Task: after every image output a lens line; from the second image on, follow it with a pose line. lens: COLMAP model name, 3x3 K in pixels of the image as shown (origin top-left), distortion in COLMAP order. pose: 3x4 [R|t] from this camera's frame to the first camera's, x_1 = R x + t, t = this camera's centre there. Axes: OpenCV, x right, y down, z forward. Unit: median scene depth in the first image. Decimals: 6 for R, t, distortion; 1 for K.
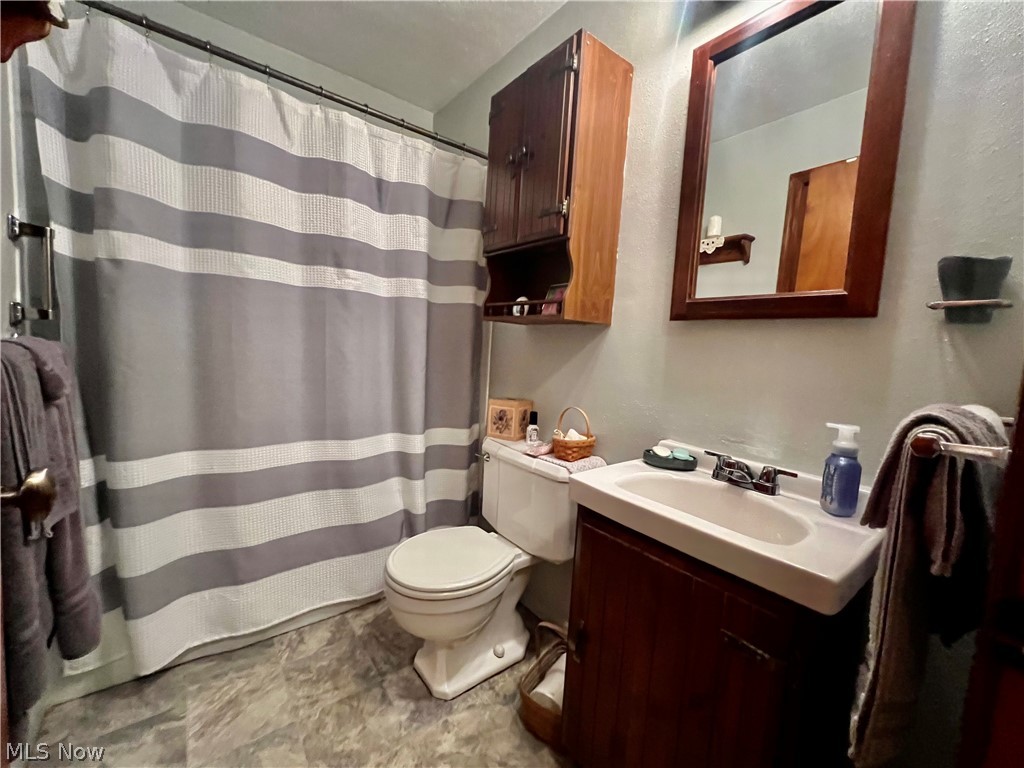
lens RADIAL K [[412.1, 0, 507.8], [0, 412.1, 380.2], [0, 0, 1]] dist [-0.007098, 0.001844]
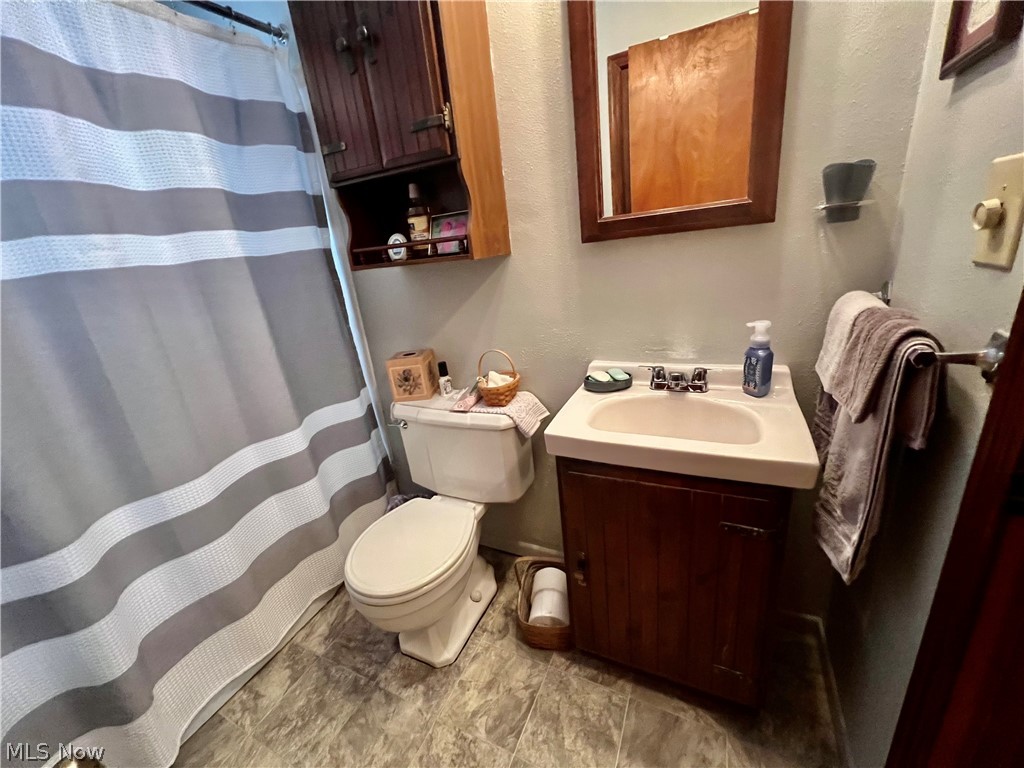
lens RADIAL K [[412.1, 0, 512.5], [0, 412.1, 382.9], [0, 0, 1]] dist [-0.007098, 0.001844]
pose [[0.883797, -0.292503, 0.365164, -0.176973], [0.201062, 0.942182, 0.268080, -0.114830], [-0.422466, -0.163508, 0.891509, 0.139616]]
